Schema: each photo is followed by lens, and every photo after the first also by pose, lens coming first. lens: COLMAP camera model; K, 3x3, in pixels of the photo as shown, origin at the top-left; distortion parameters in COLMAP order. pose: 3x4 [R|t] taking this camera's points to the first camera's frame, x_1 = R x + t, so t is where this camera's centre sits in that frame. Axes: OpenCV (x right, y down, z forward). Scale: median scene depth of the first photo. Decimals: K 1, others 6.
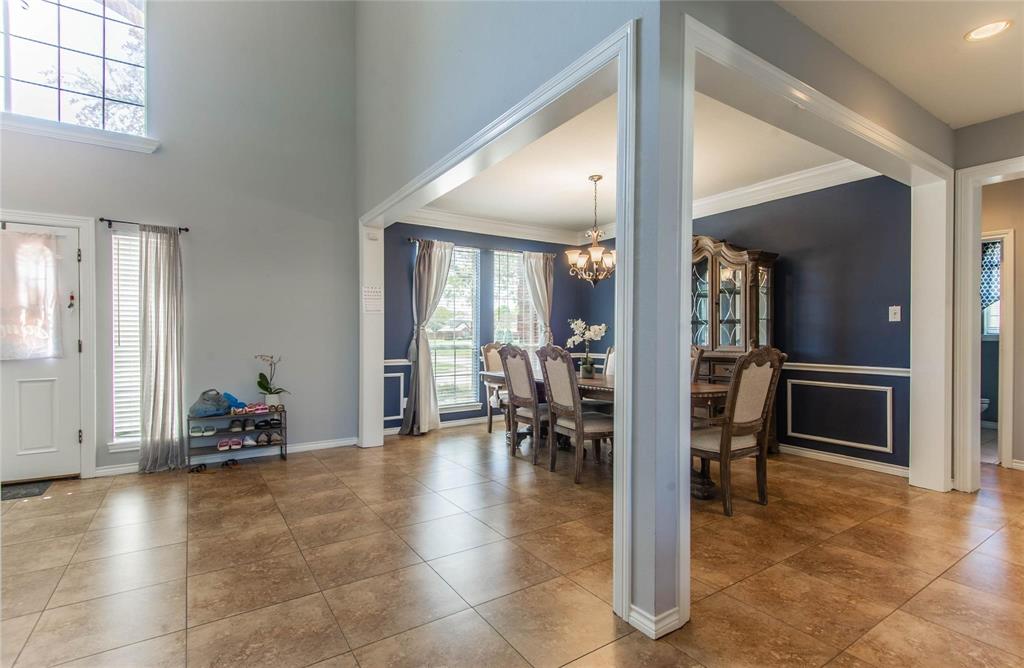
lens RADIAL K [[480.8, 0, 519.0], [0, 480.8, 336.5], [0, 0, 1]] dist [0.020391, -0.001293]
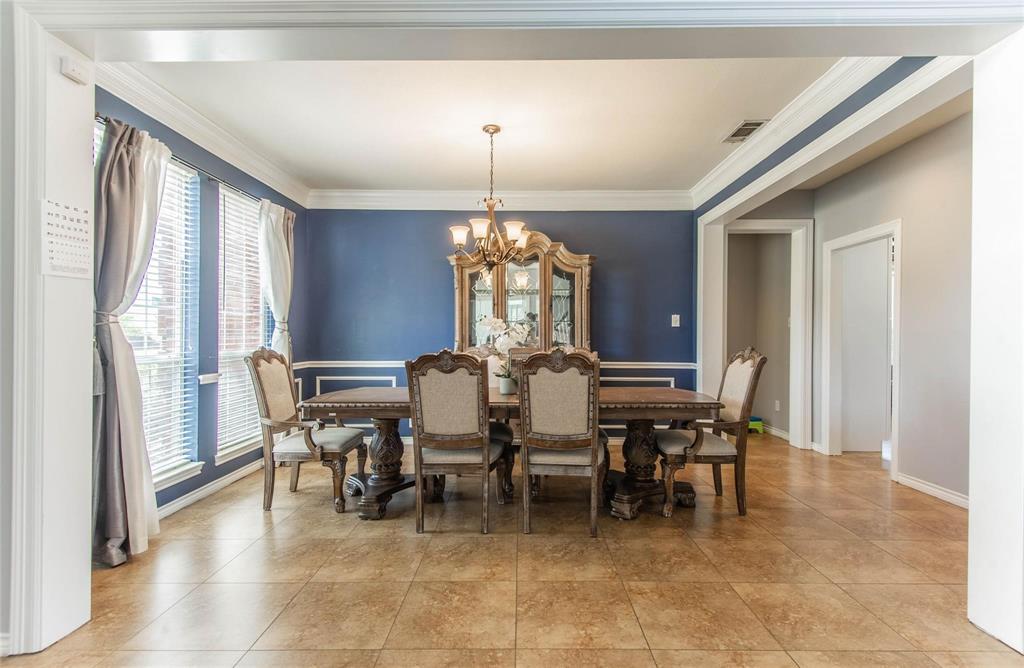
lens RADIAL K [[480.8, 0, 519.0], [0, 480.8, 336.5], [0, 0, 1]] dist [0.020391, -0.001293]
pose [[0.569134, 0.001964, 0.822242, -0.494714], [-0.004853, 0.999988, 0.000971, -0.004485], [-0.822230, -0.004543, 0.569137, 0.590293]]
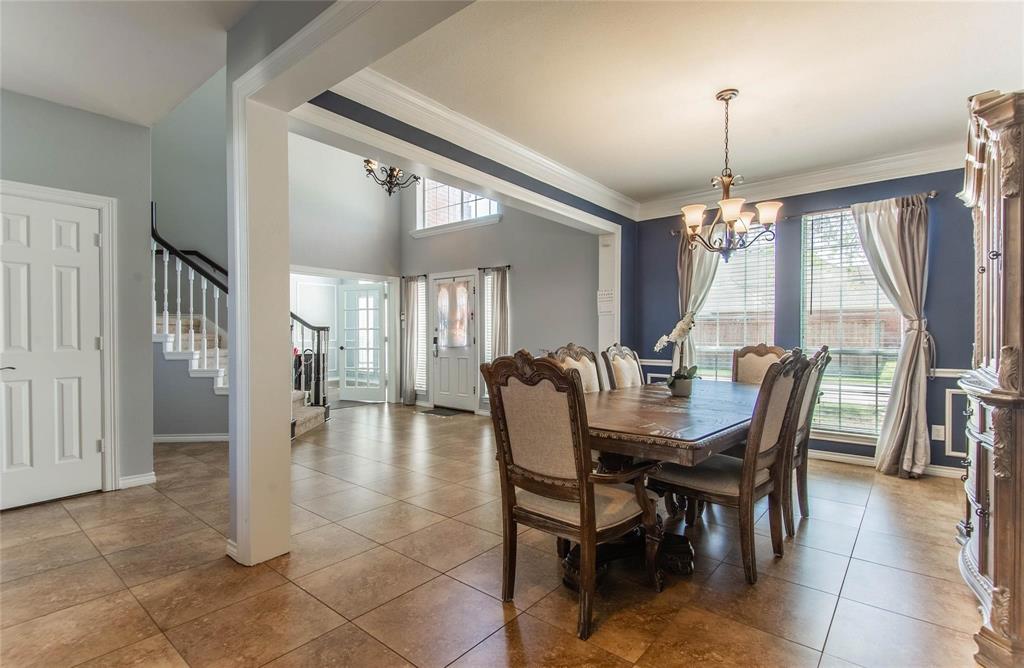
lens RADIAL K [[480.8, 0, 519.0], [0, 480.8, 336.5], [0, 0, 1]] dist [0.020391, -0.001293]
pose [[0.285113, 0.005063, -0.958481, 0.801685], [-0.001170, 0.999987, 0.004935, -0.003895], [0.958493, -0.000286, 0.285115, 0.606411]]
